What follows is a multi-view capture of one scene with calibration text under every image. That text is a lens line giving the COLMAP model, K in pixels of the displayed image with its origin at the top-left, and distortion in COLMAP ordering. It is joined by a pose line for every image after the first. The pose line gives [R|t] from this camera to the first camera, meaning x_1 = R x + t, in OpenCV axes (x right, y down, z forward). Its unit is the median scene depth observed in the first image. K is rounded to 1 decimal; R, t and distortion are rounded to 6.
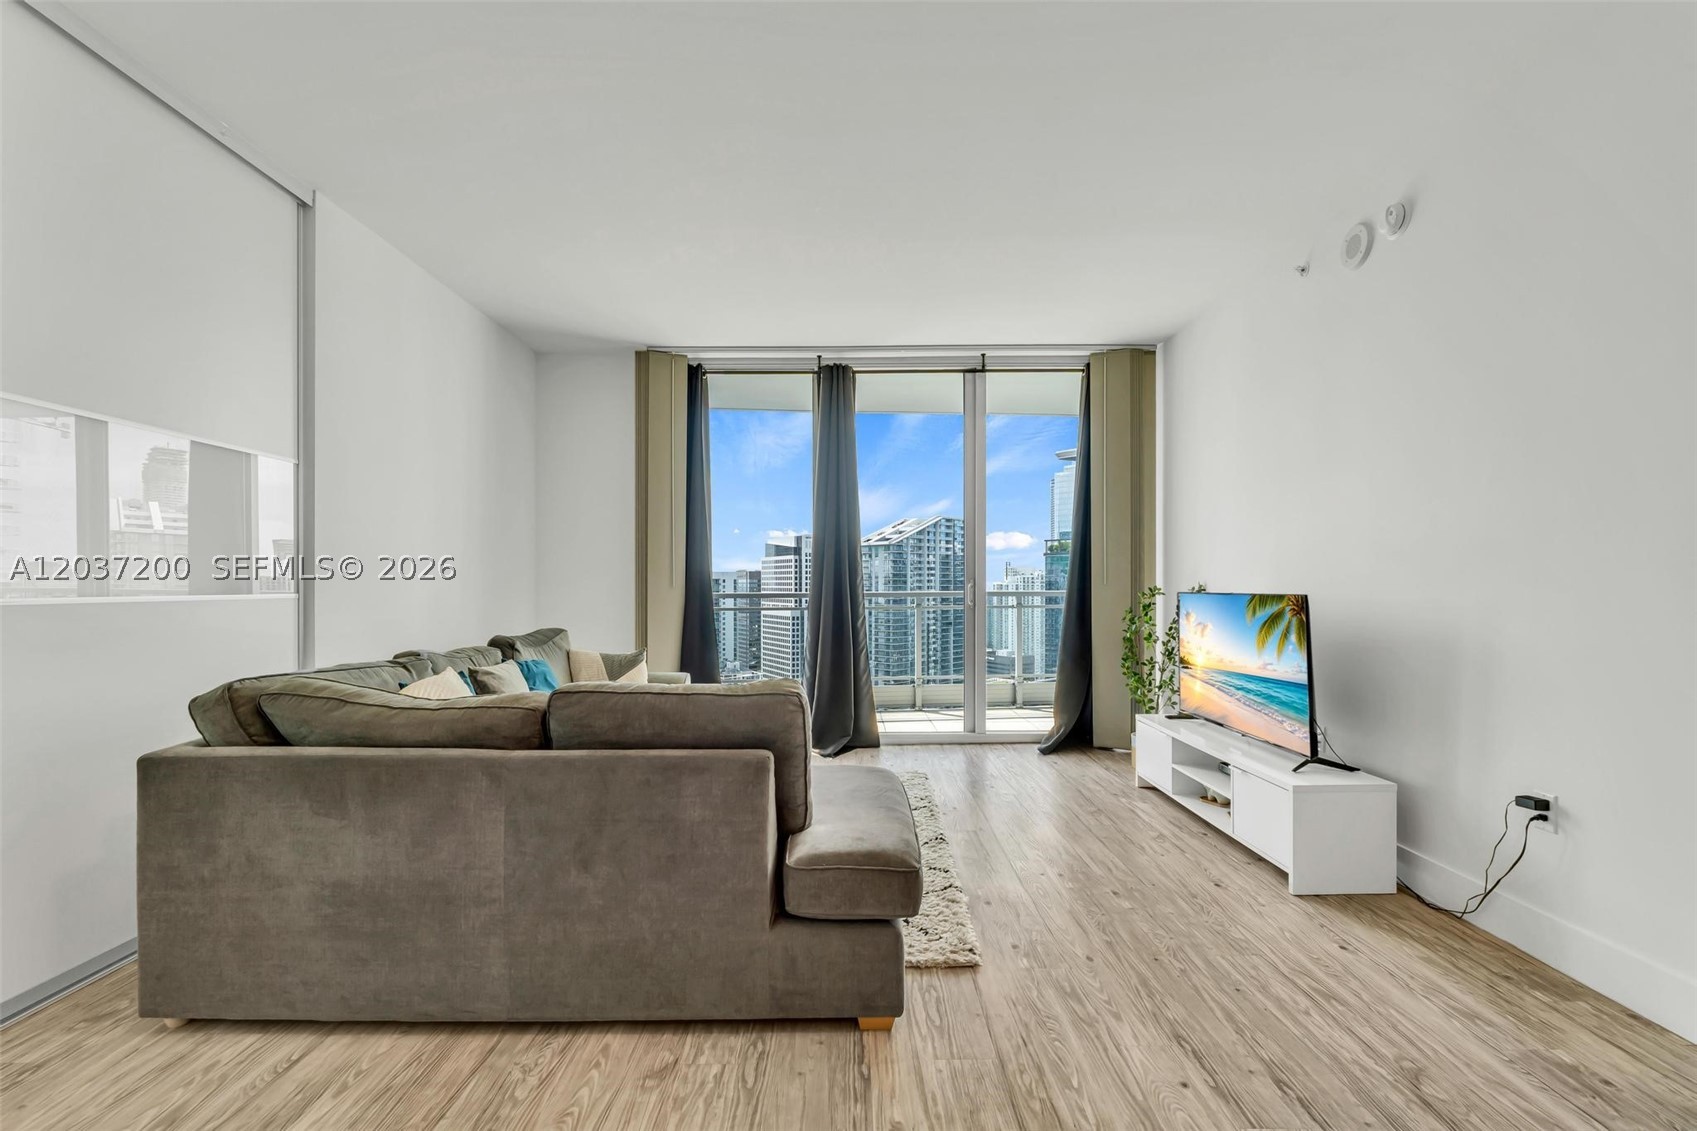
lens RADIAL K [[719.5, 0, 839.0], [0, 719.5, 595.2], [0, 0, 1]] dist [-0.003340, -0.000700]
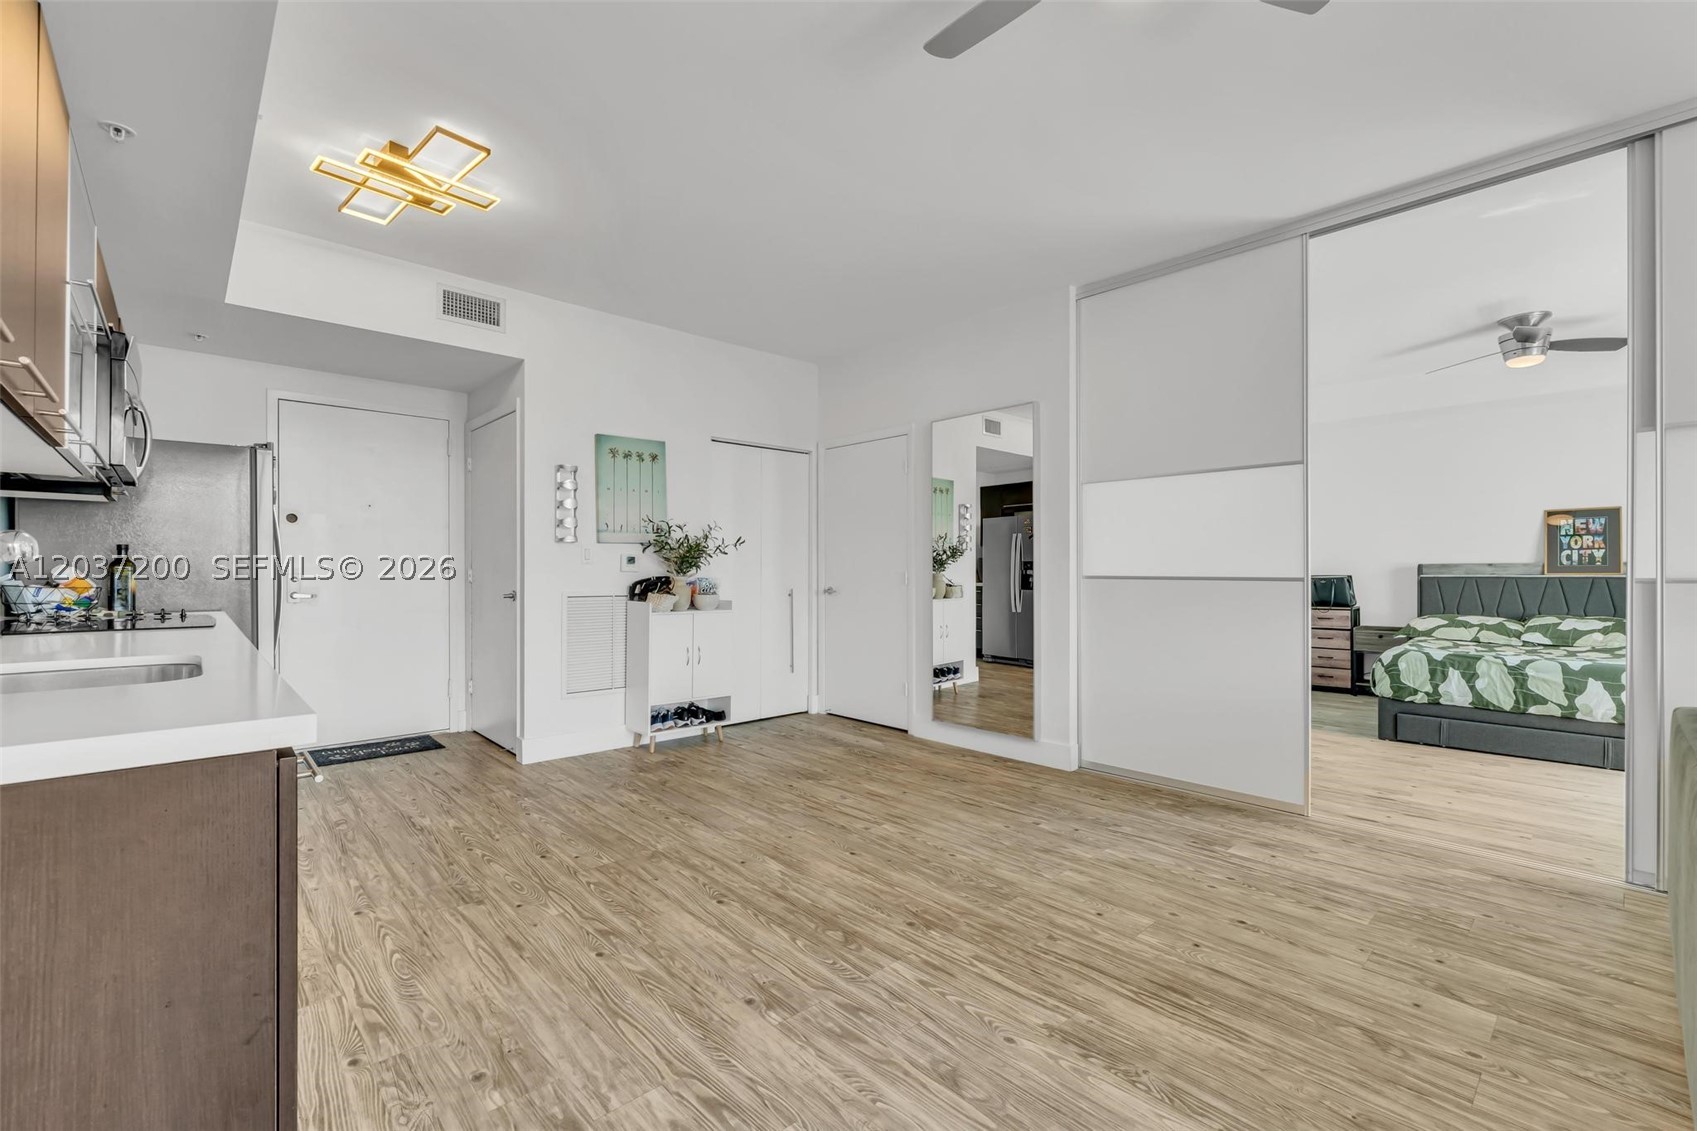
lens RADIAL K [[719.5, 0, 853.0], [0, 719.5, 566.2], [0, 0, 1]] dist [-0.003340, -0.000700]
pose [[-0.725925, -0.002164, -0.687771, 0.345115], [-0.009907, 0.999924, 0.007310, -0.005001], [0.687703, 0.012121, -0.725891, 0.358750]]
